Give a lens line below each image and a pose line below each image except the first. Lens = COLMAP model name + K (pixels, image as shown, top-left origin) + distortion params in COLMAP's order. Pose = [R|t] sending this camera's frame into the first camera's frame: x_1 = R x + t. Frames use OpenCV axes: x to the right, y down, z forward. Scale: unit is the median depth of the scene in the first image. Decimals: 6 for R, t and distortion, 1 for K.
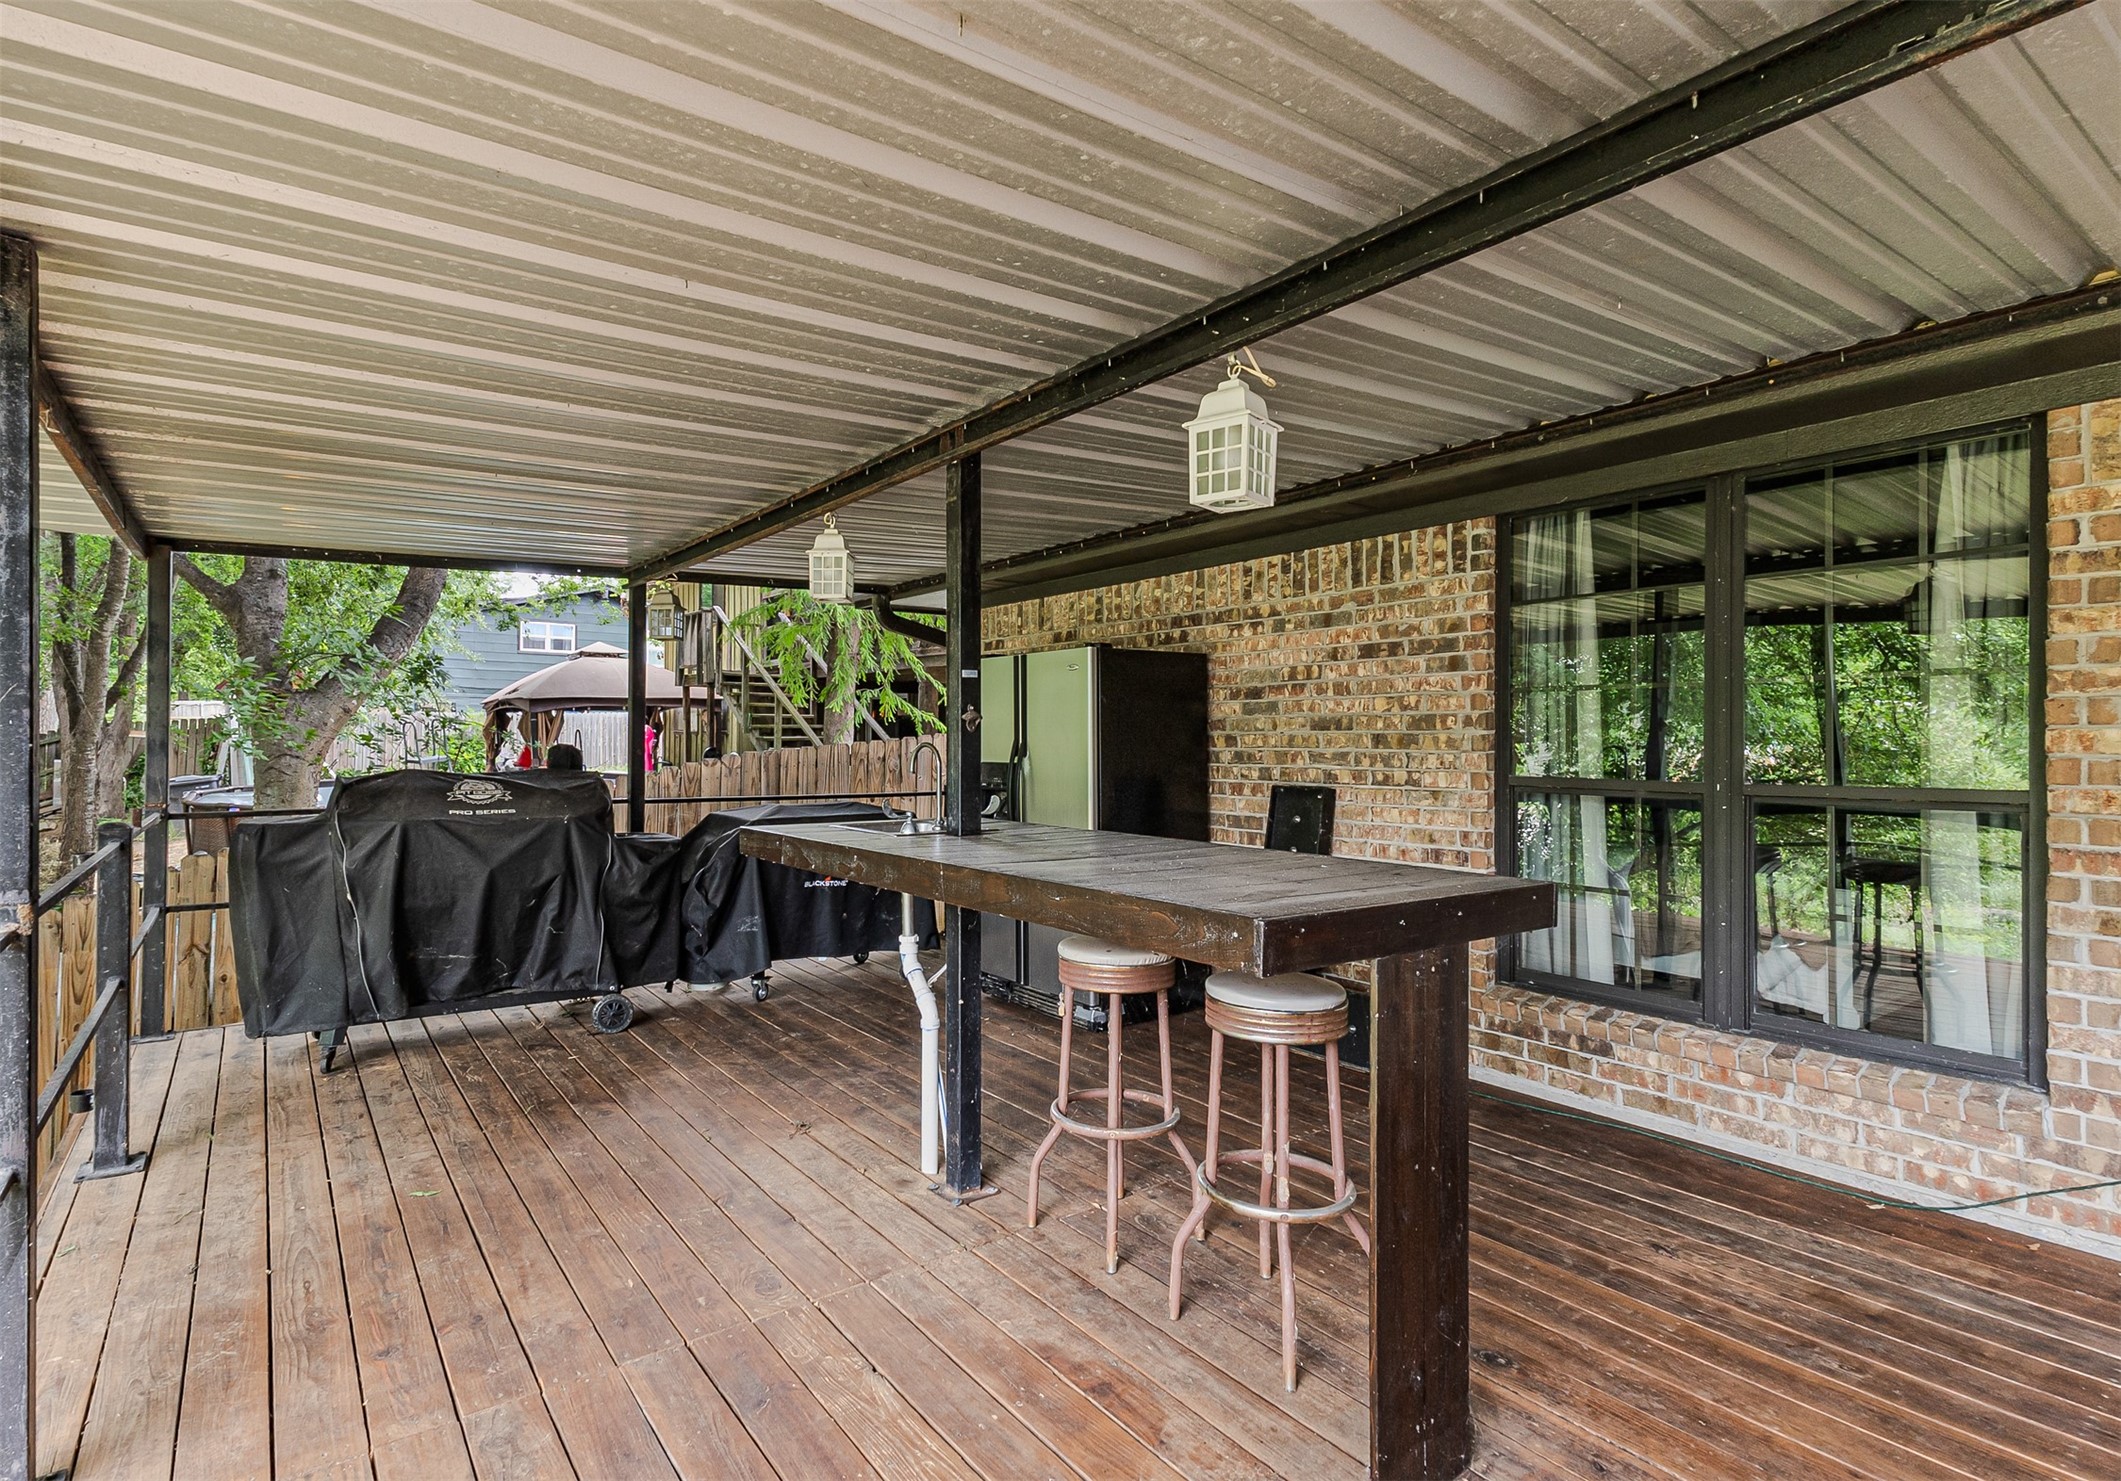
lens RADIAL K [[1079.2, 0, 1061.0], [0, 1079.2, 735.2], [0, 0, 1]] dist [0.004045, 0.000714]
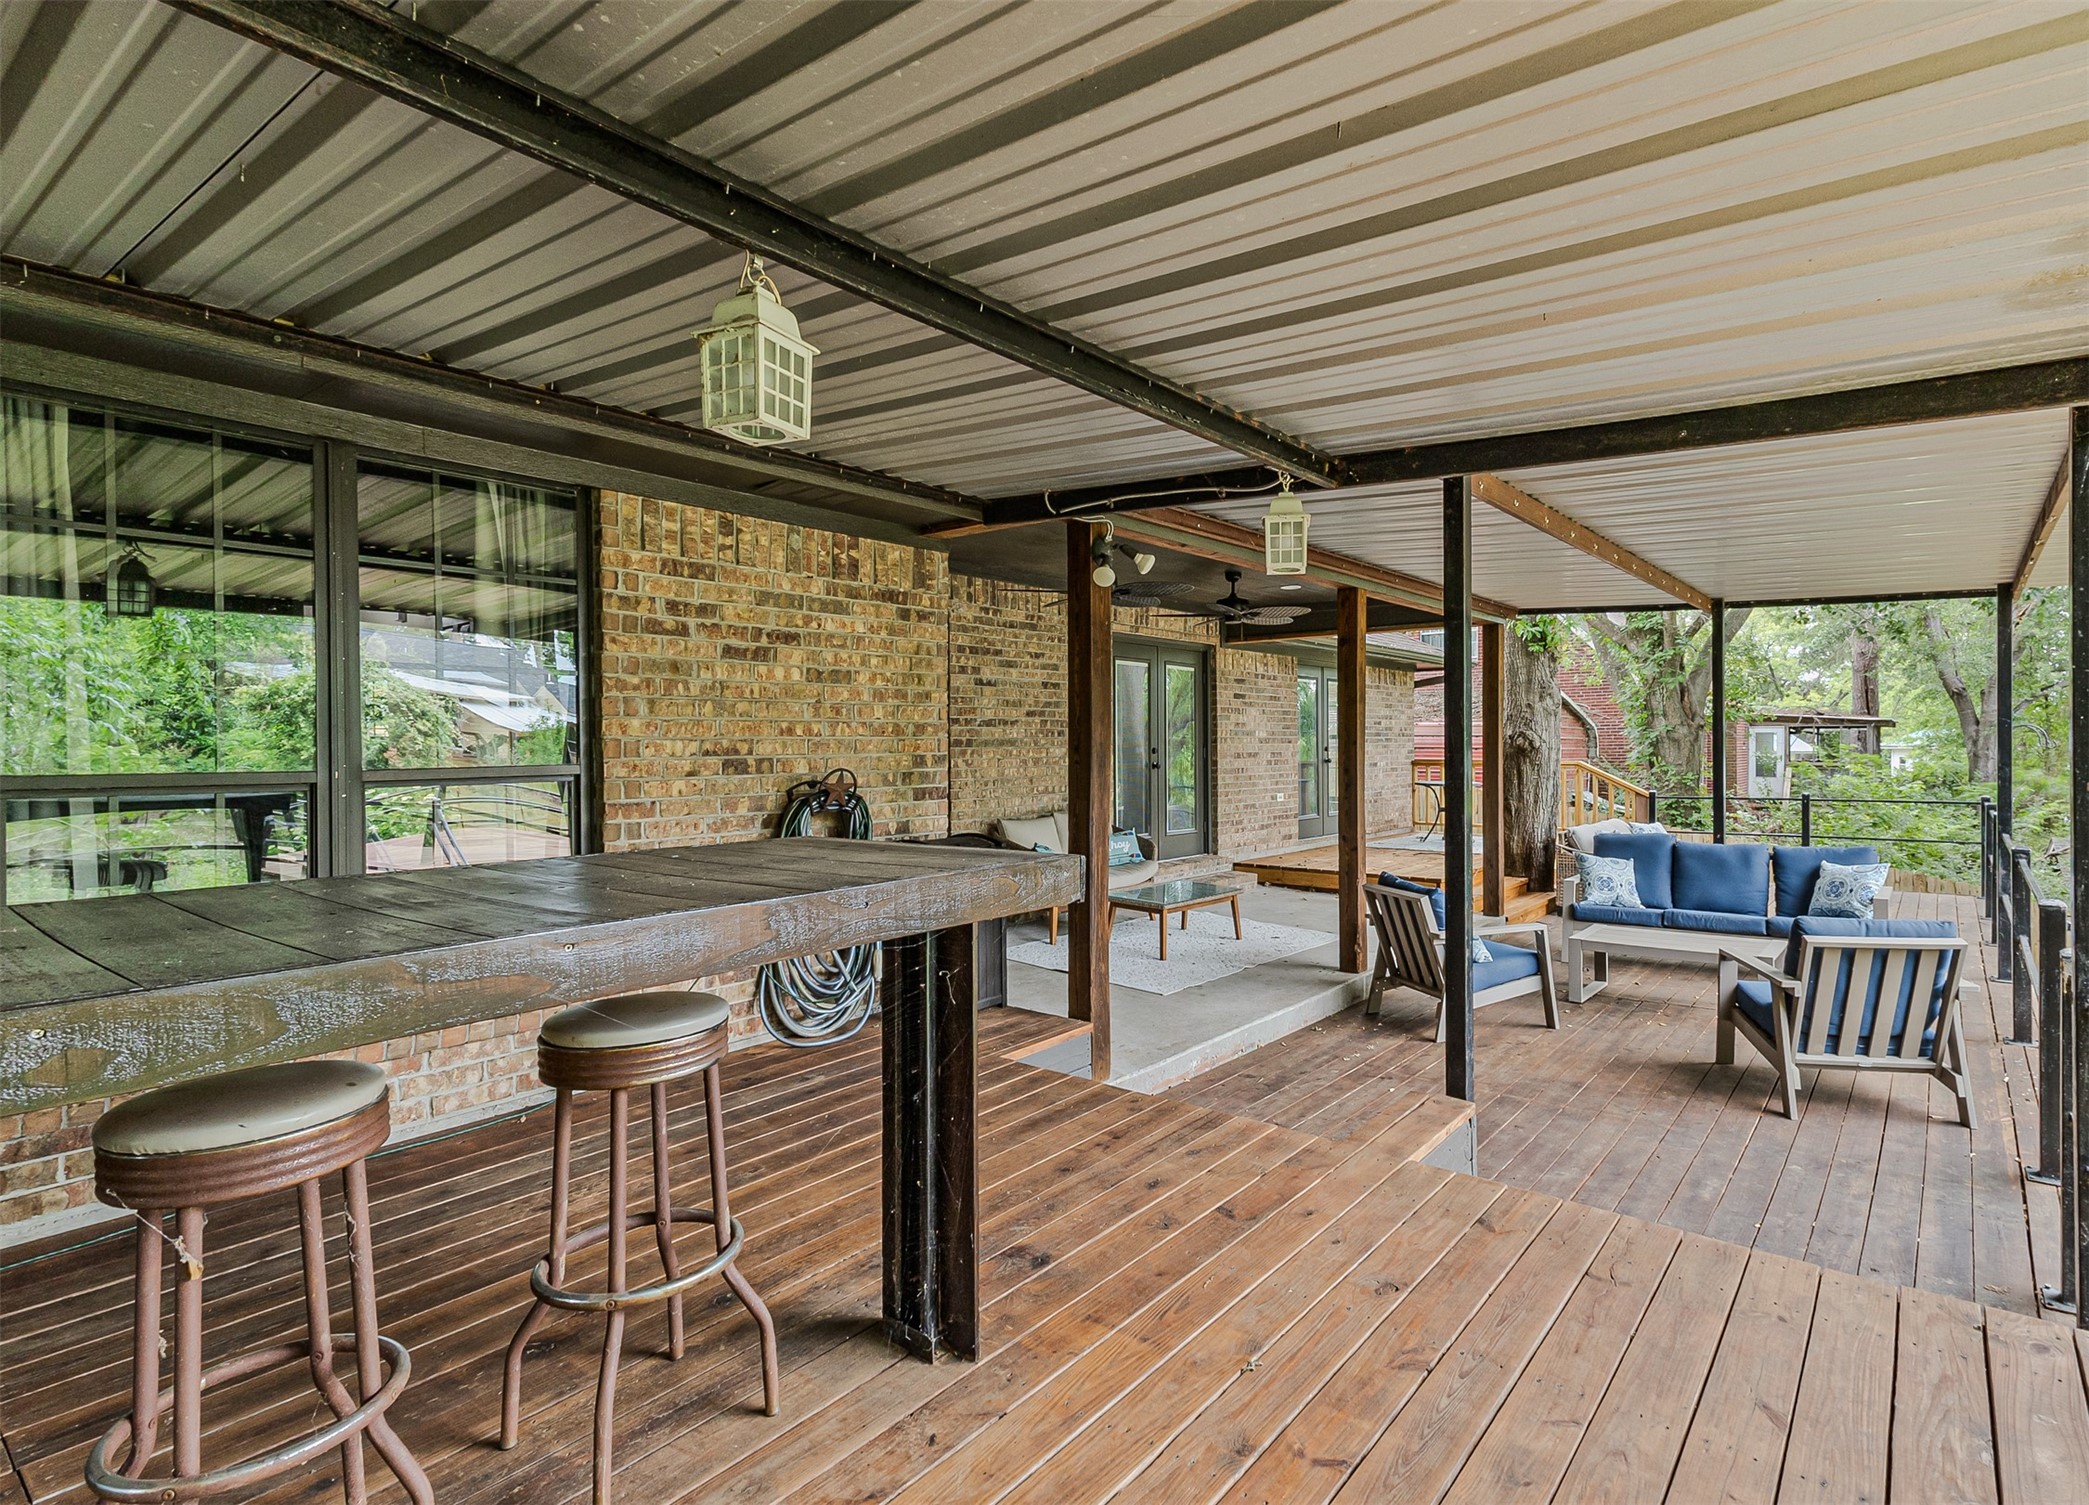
lens RADIAL K [[1157.1, 0, 1045.1], [0, 1157.1, 746.0], [0, 0, 1]] dist [0.001669, 0.000262]
pose [[-0.288720, -0.009464, 0.957367, -0.682965], [-0.003985, 0.999954, 0.008684, 0.014478], [-0.957405, -0.001308, -0.288745, 0.896661]]
